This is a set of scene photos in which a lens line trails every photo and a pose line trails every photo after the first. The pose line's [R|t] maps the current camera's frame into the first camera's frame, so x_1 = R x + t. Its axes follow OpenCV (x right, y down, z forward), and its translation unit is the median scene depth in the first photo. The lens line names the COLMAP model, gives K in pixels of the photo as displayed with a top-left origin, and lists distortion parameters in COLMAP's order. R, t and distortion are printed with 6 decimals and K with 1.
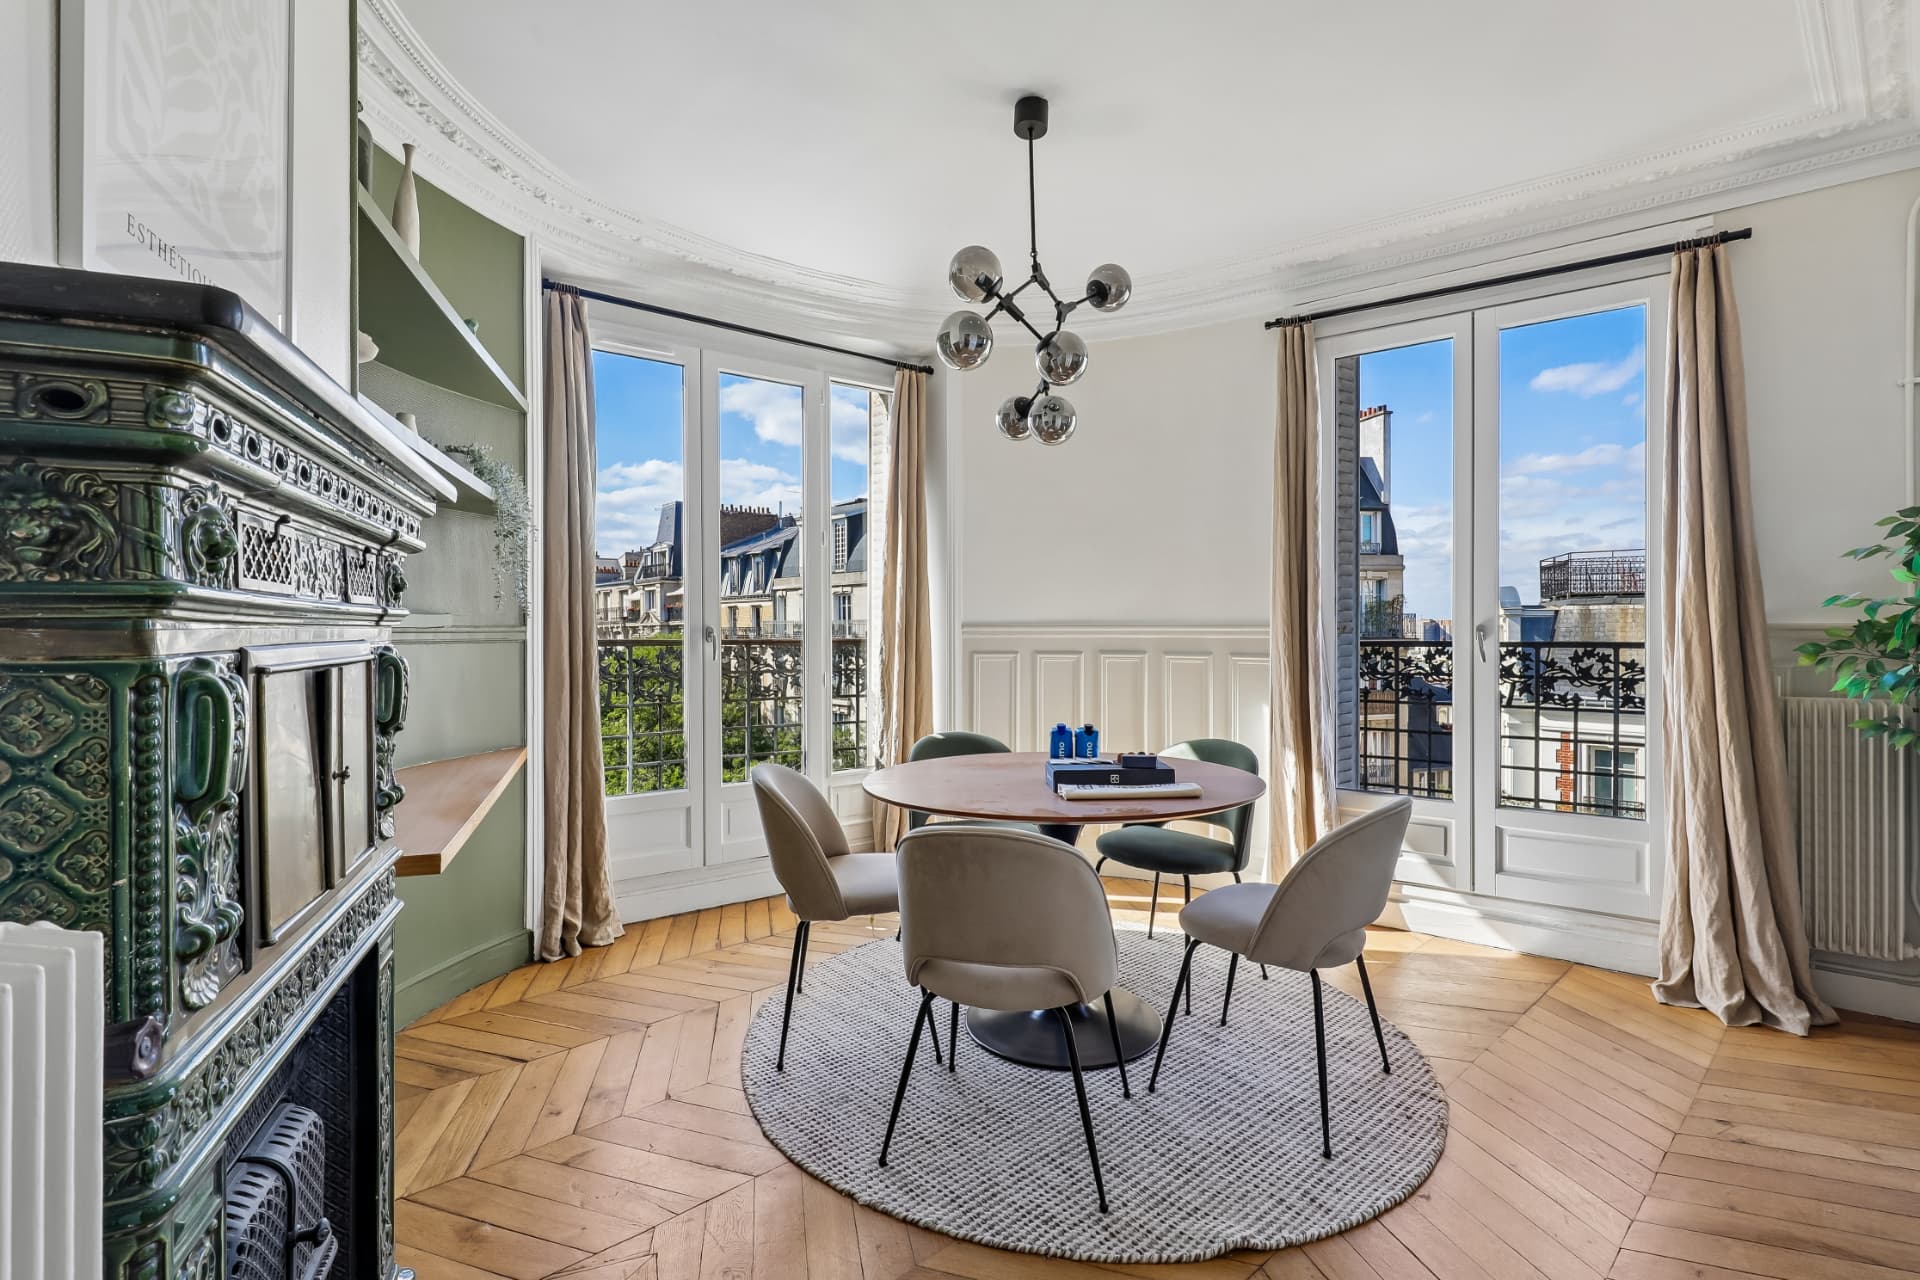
lens RADIAL K [[871.1, 0, 966.2], [0, 871.1, 644.6], [0, 0, 1]] dist [0.000254, 0.000044]
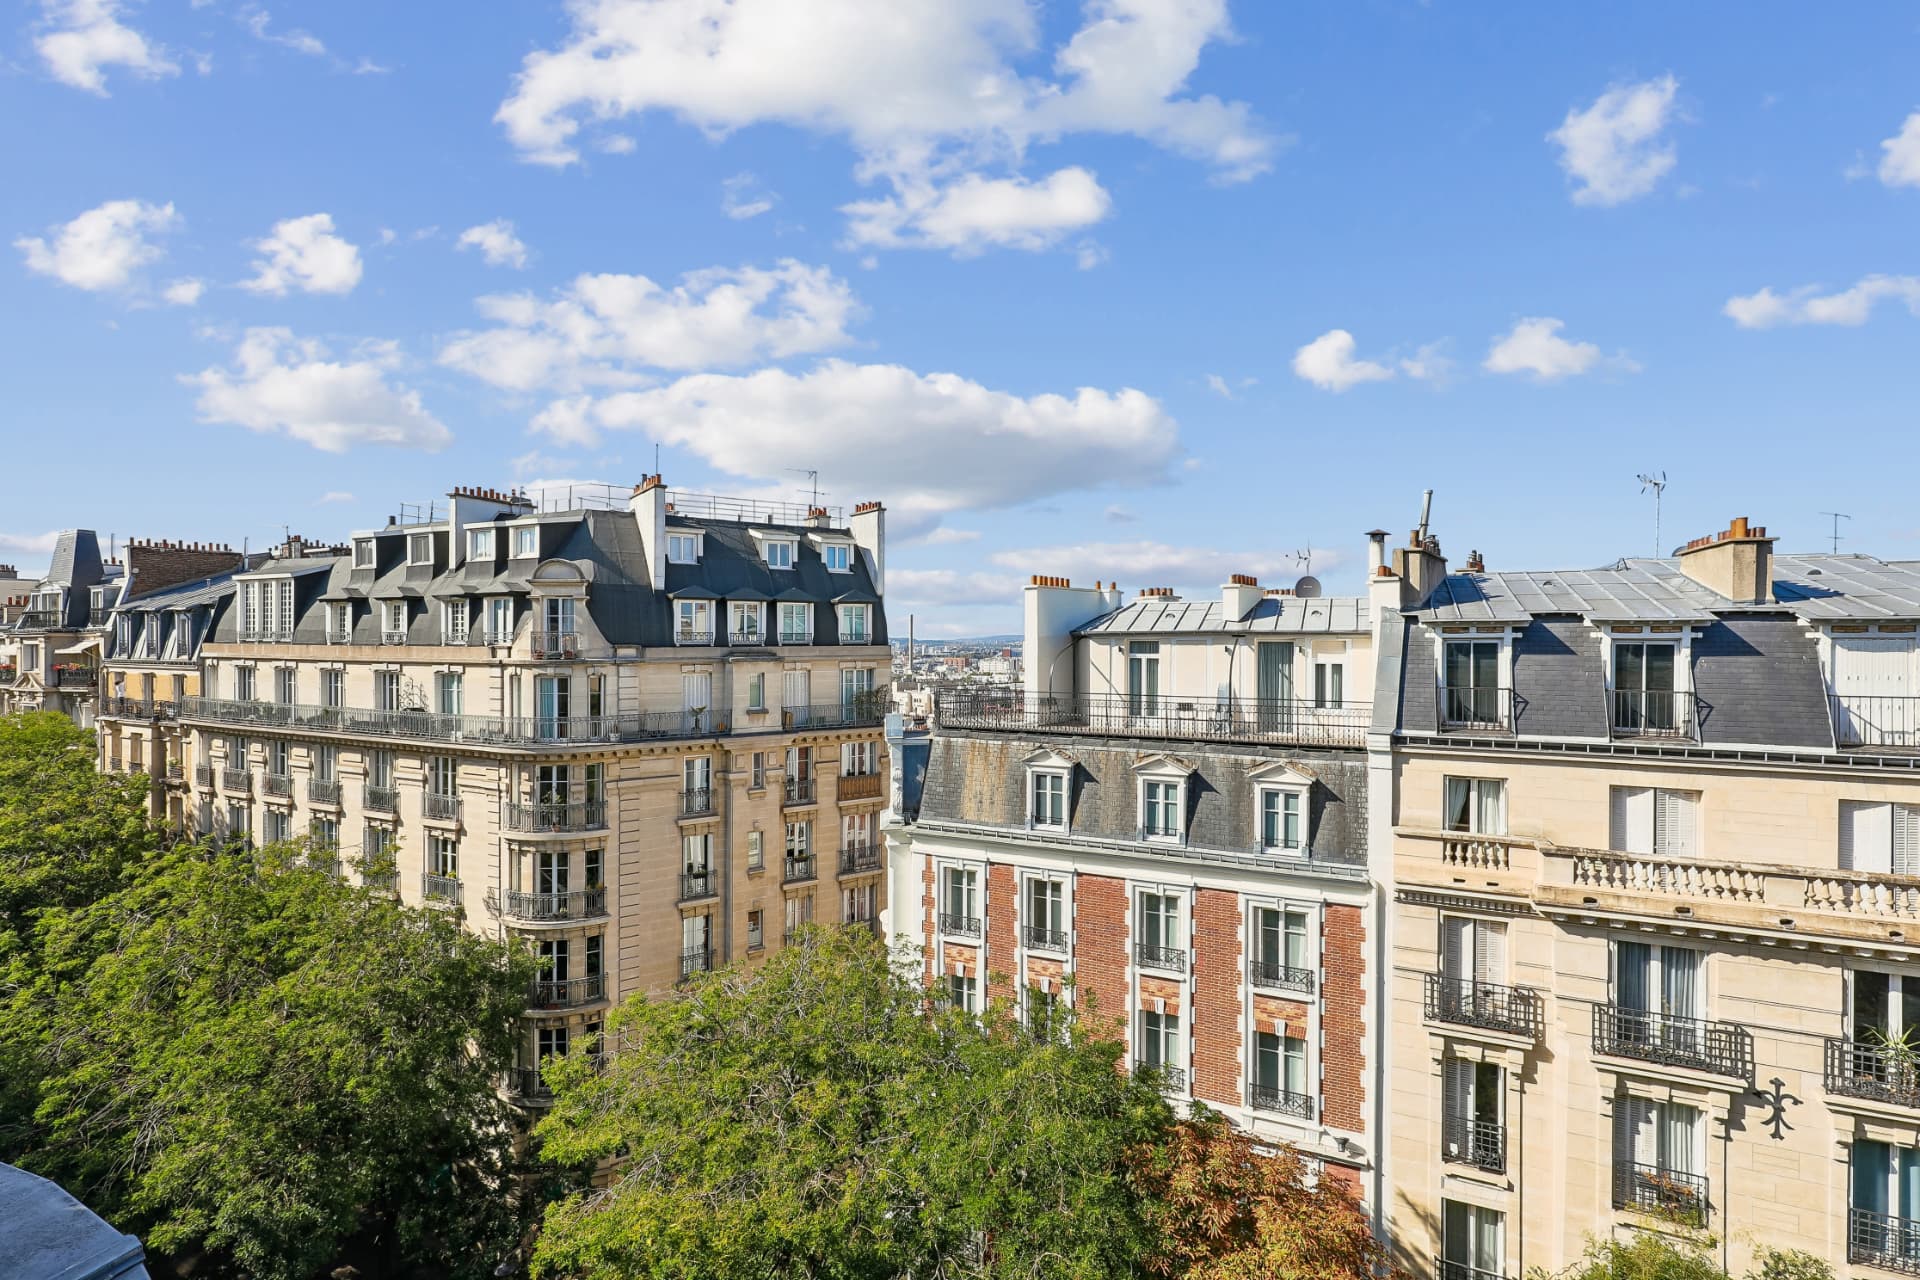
lens RADIAL K [[871.1, 0, 966.2], [0, 871.1, 644.6], [0, 0, 1]] dist [0.000254, 0.000044]
pose [[0.928814, 0.006867, 0.370482, 0.132083], [-0.001814, 0.999901, -0.013987, -0.061156], [-0.370541, 0.012320, 0.928734, -0.015124]]
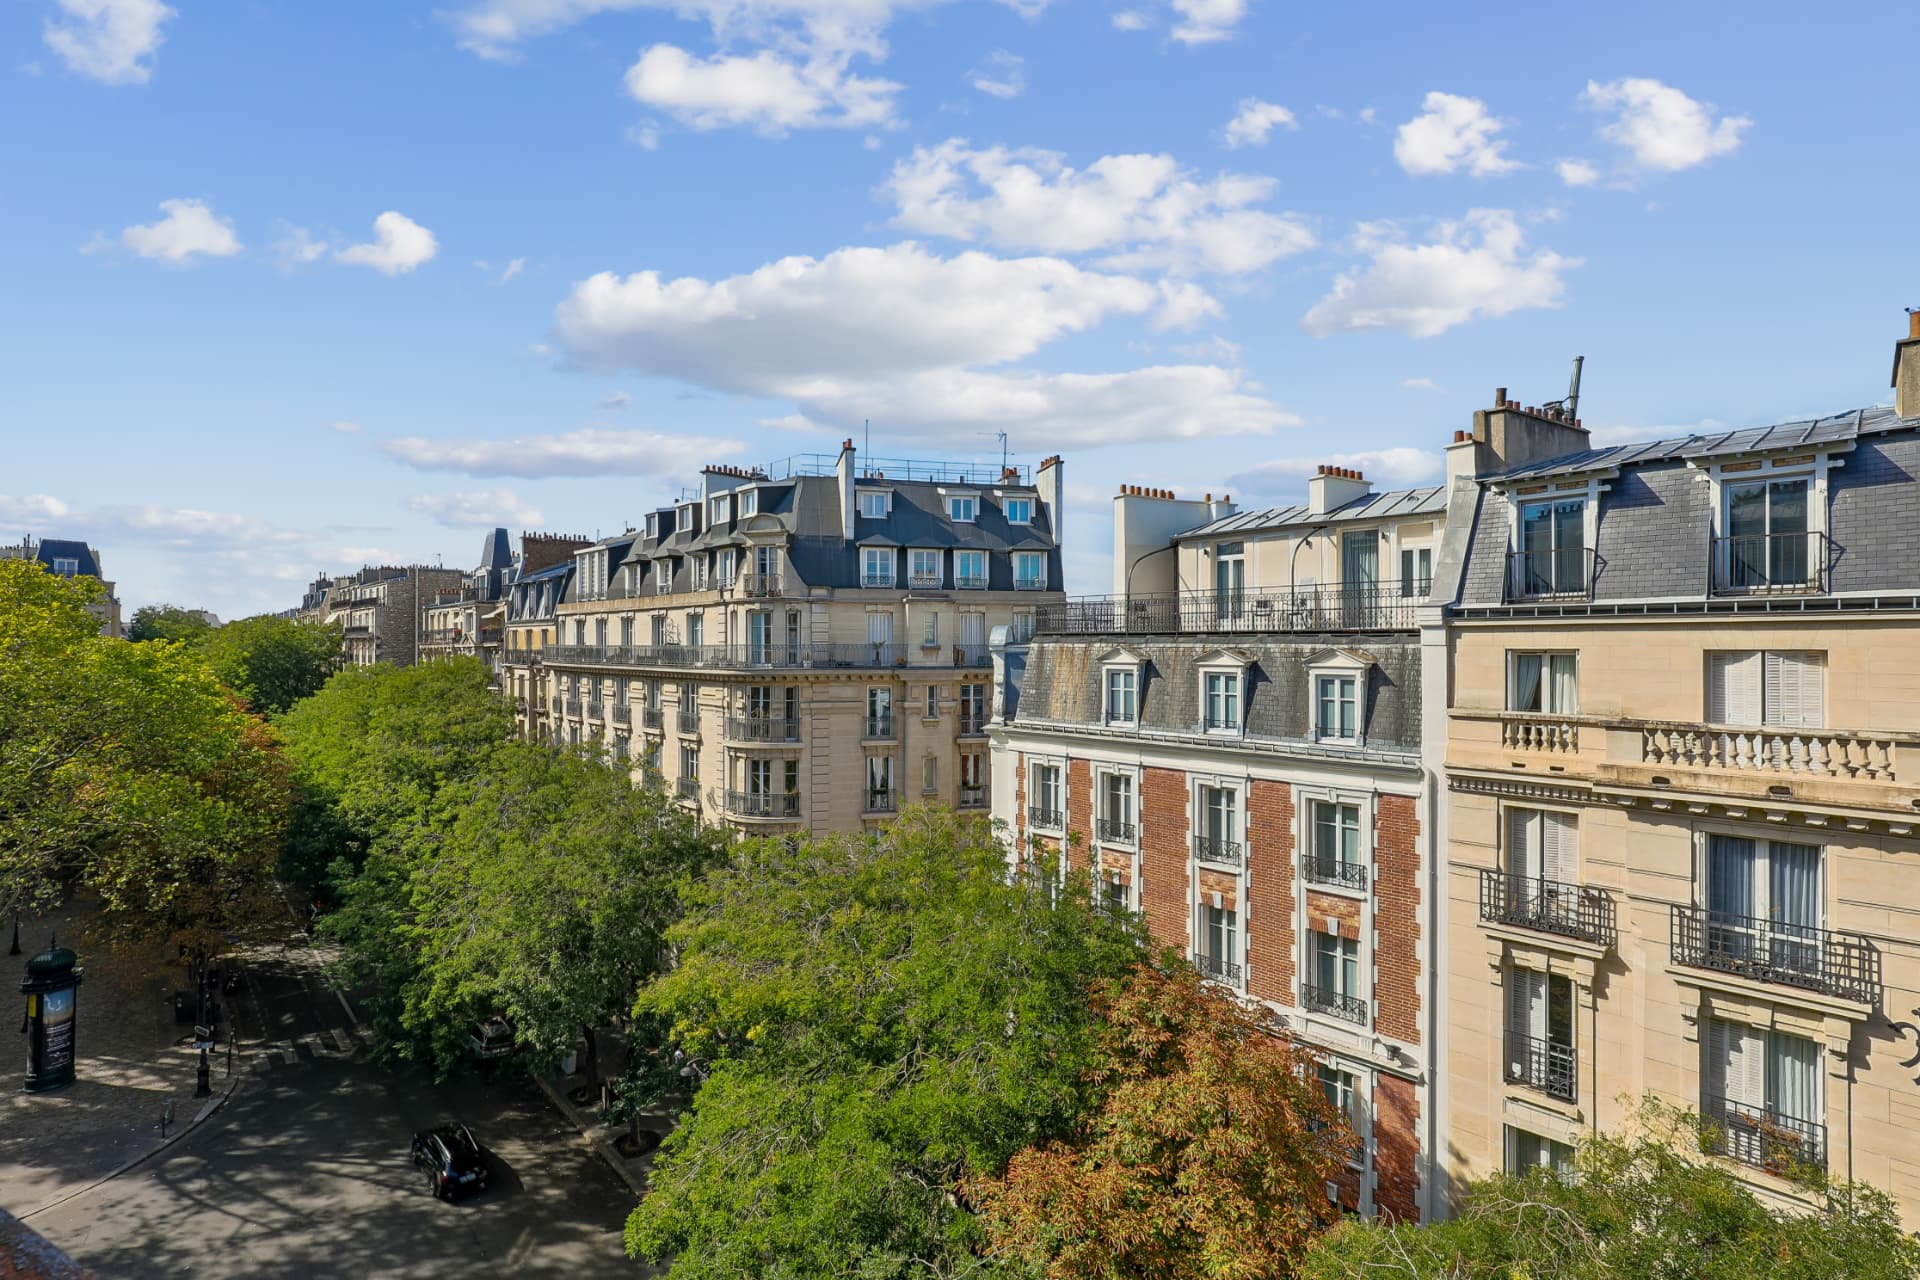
lens RADIAL K [[871.1, 0, 966.2], [0, 871.1, 644.6], [0, 0, 1]] dist [0.000254, 0.000044]
pose [[0.999675, 0.008663, 0.023987, 0.240000], [-0.008134, 0.999724, -0.022047, -0.006845], [-0.024172, 0.021844, 0.999469, -0.068761]]
